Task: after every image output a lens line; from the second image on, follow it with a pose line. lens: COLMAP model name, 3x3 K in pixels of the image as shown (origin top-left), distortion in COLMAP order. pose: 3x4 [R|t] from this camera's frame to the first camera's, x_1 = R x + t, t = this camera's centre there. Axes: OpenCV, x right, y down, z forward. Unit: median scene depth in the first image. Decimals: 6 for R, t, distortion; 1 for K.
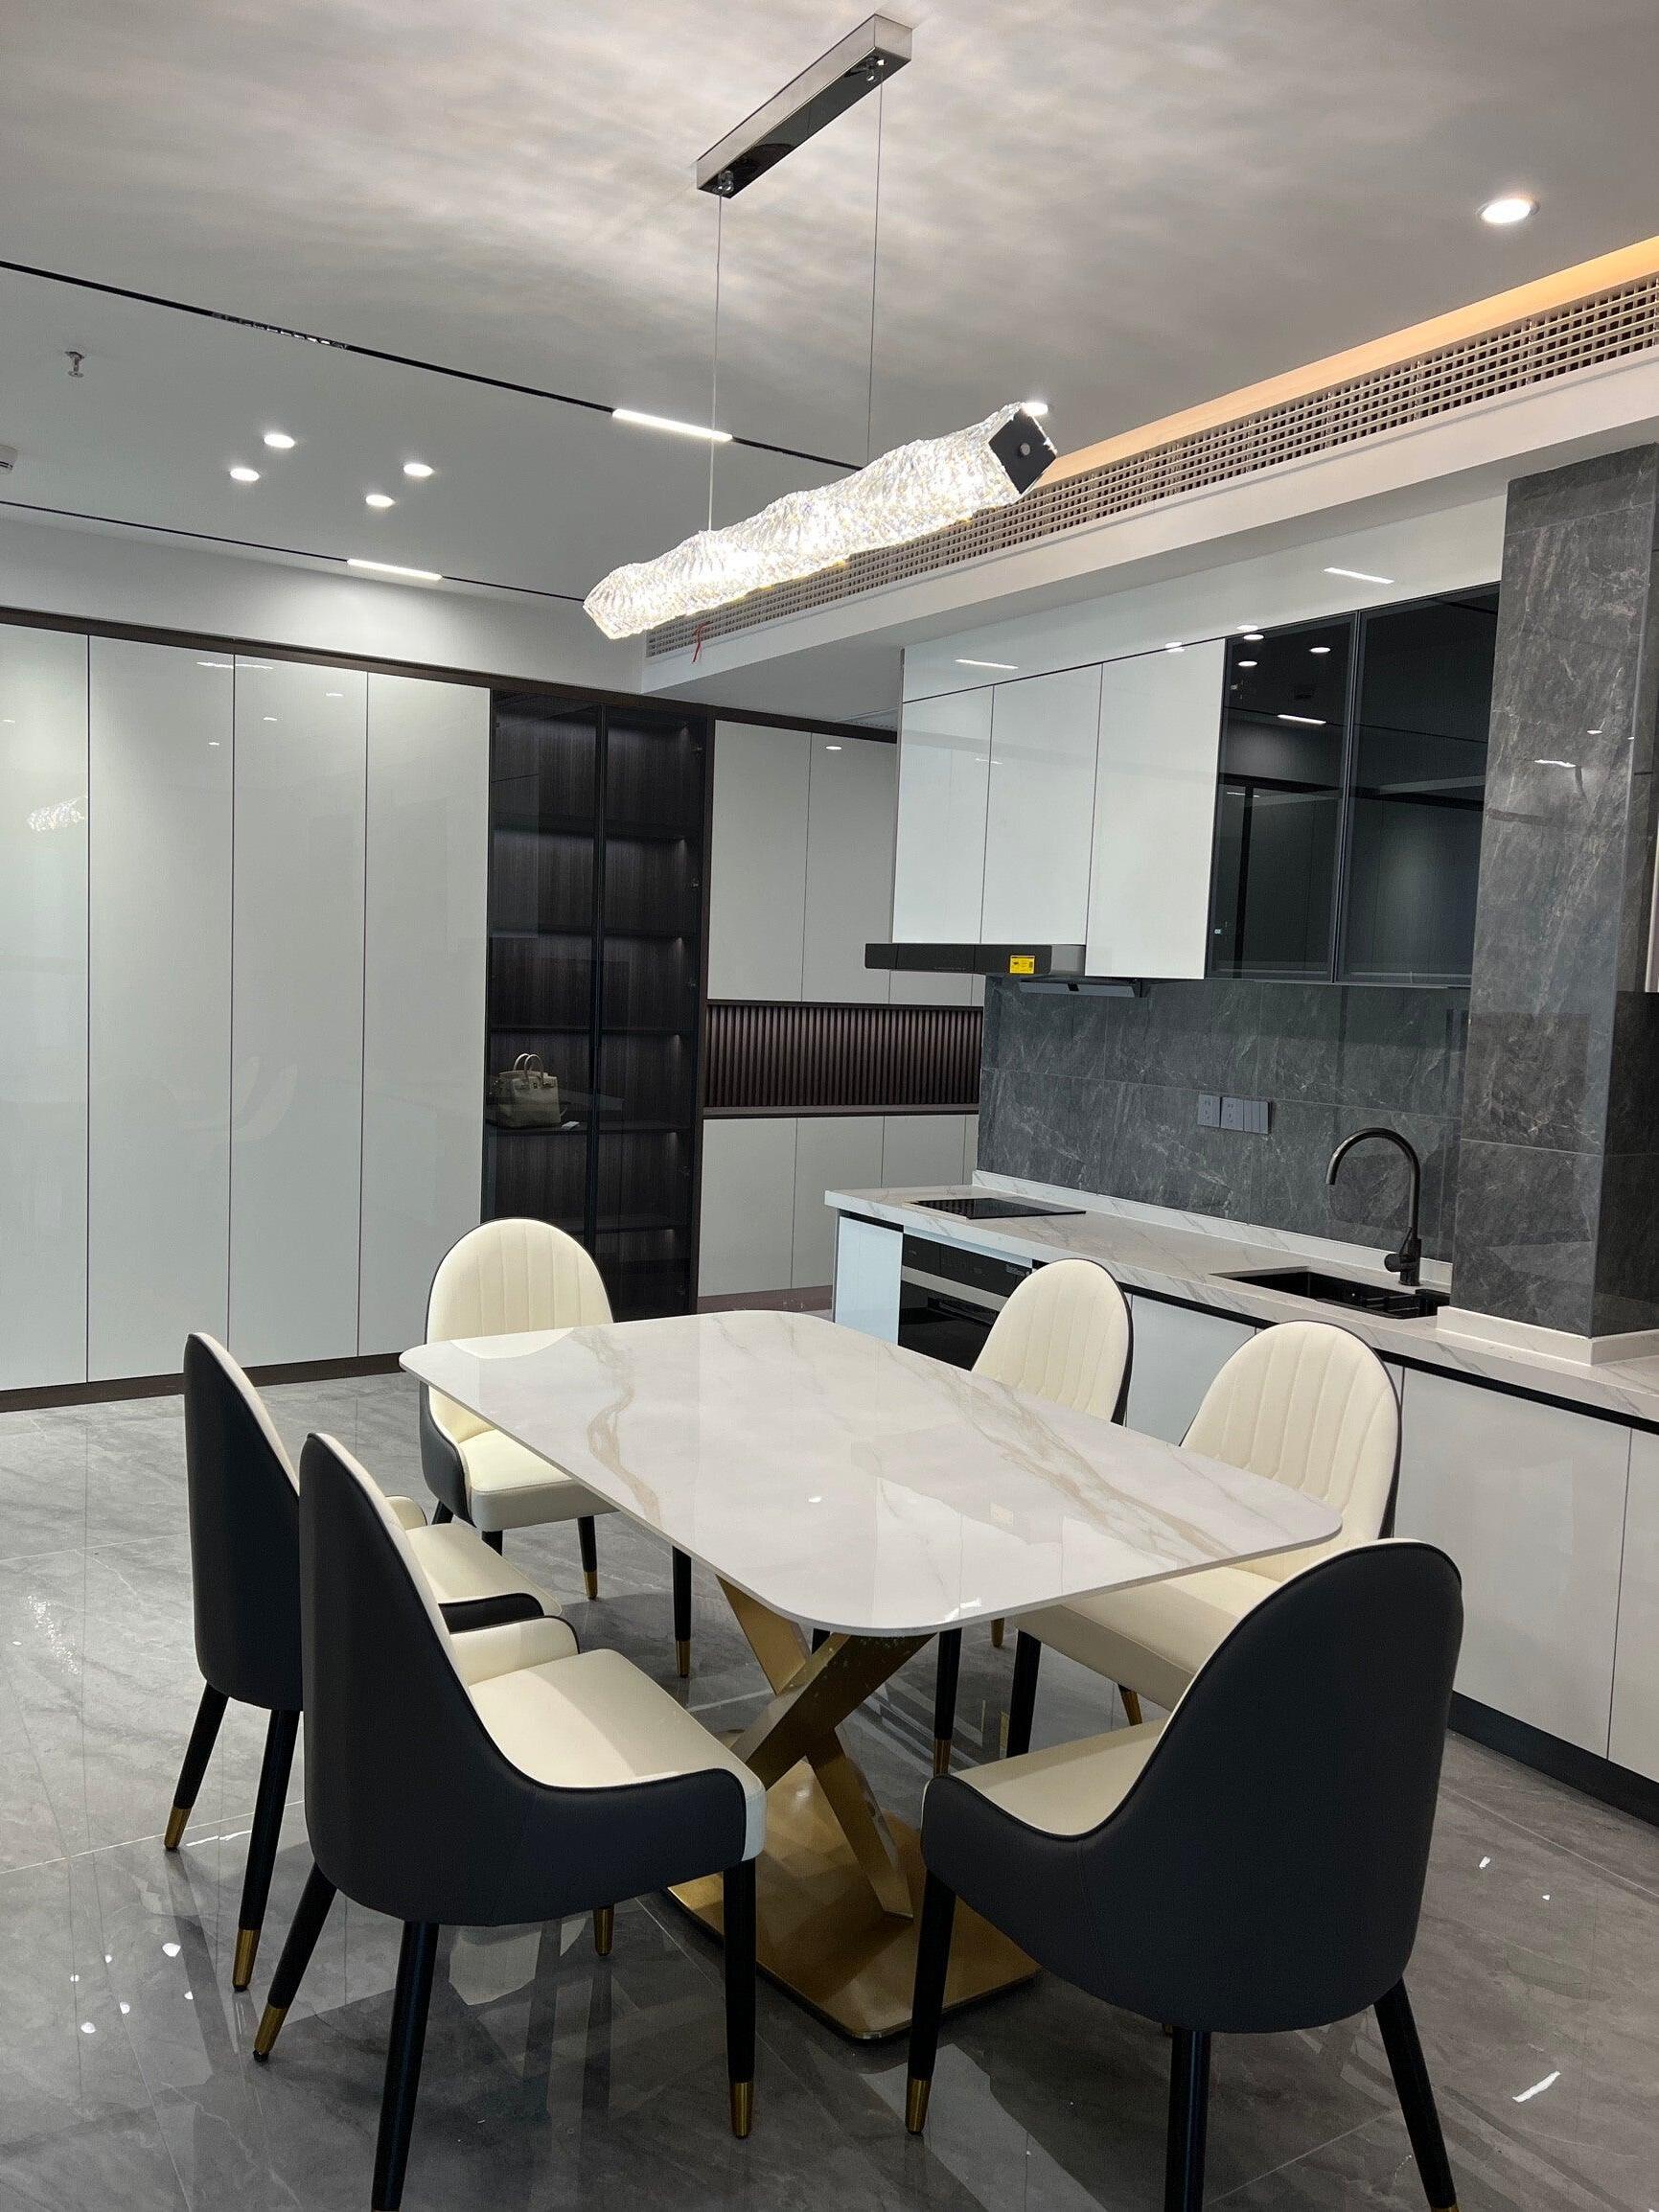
lens RADIAL K [[1648.3, 0, 829.5], [0, 1648.3, 1106.0], [0, 0, 1]] dist [0.052834, -0.065276]
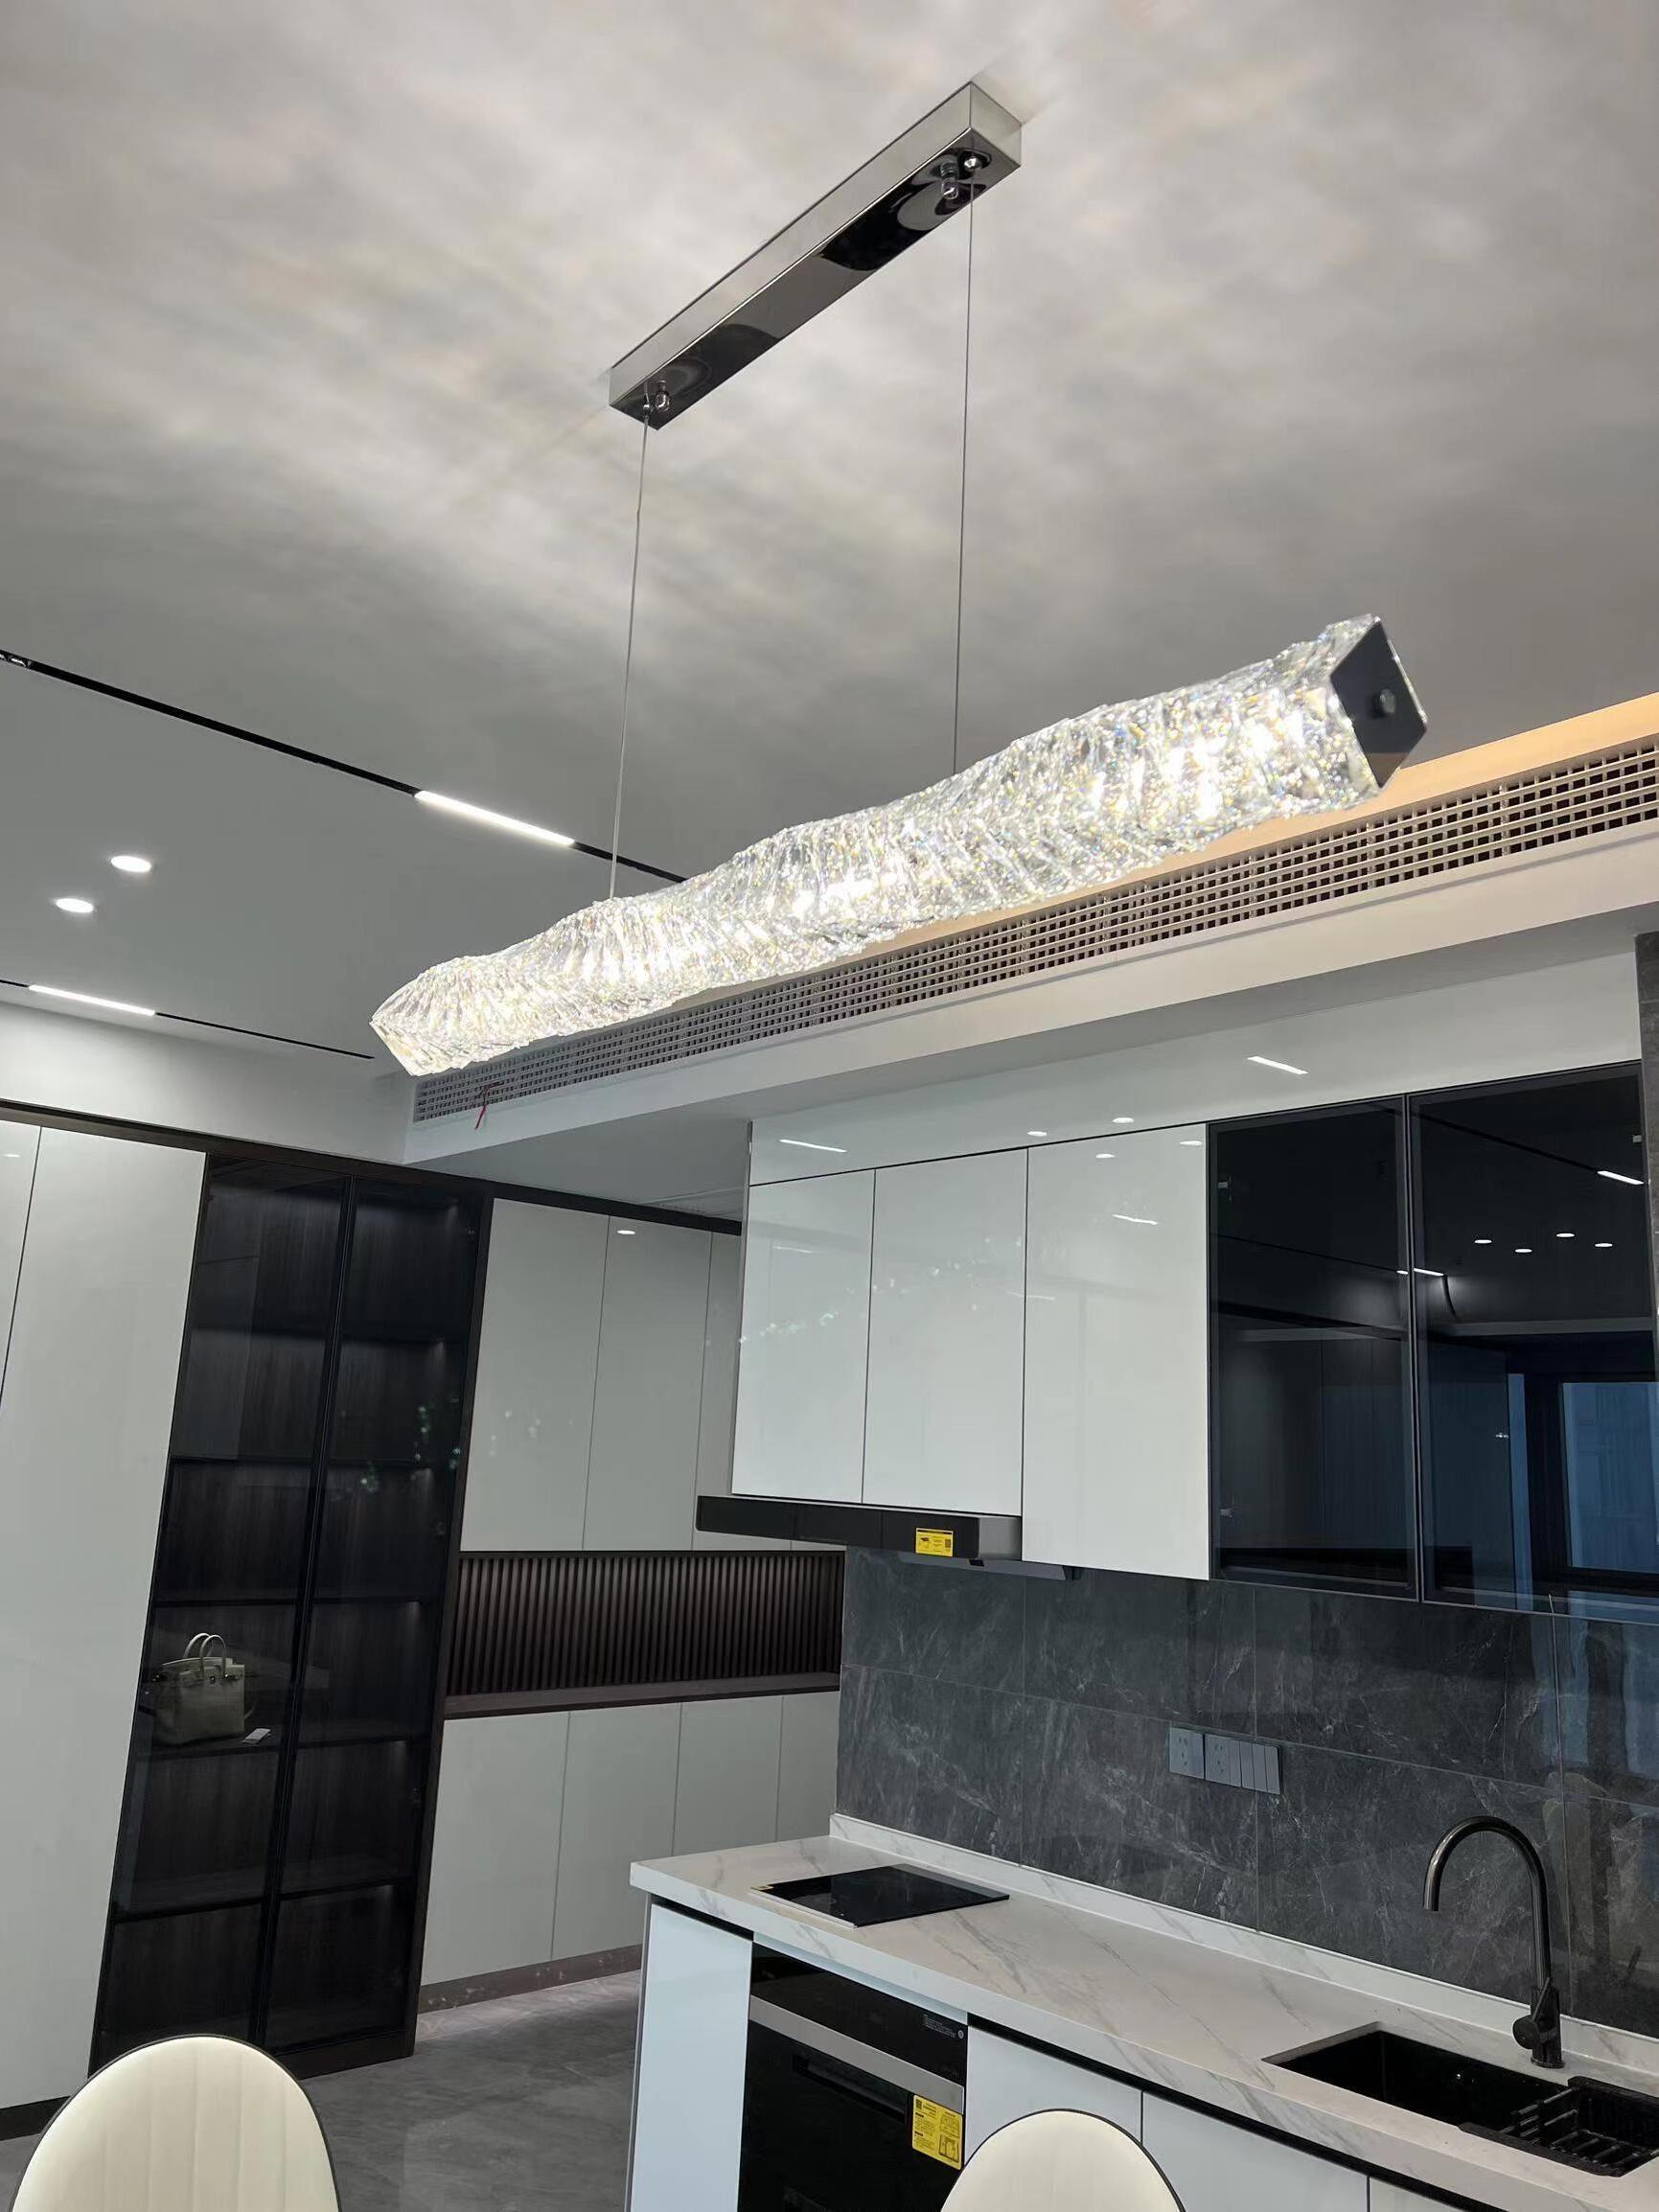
lens RADIAL K [[1661.7, 0, 838.0], [0, 1661.7, 1119.3], [0, 0, 1]] dist [0.093782, -0.120193]
pose [[0.986382, 0.040338, 0.159449, -0.046506], [0.005083, 0.961519, -0.274692, -0.059287], [-0.164394, 0.271761, 0.948220, 0.243336]]
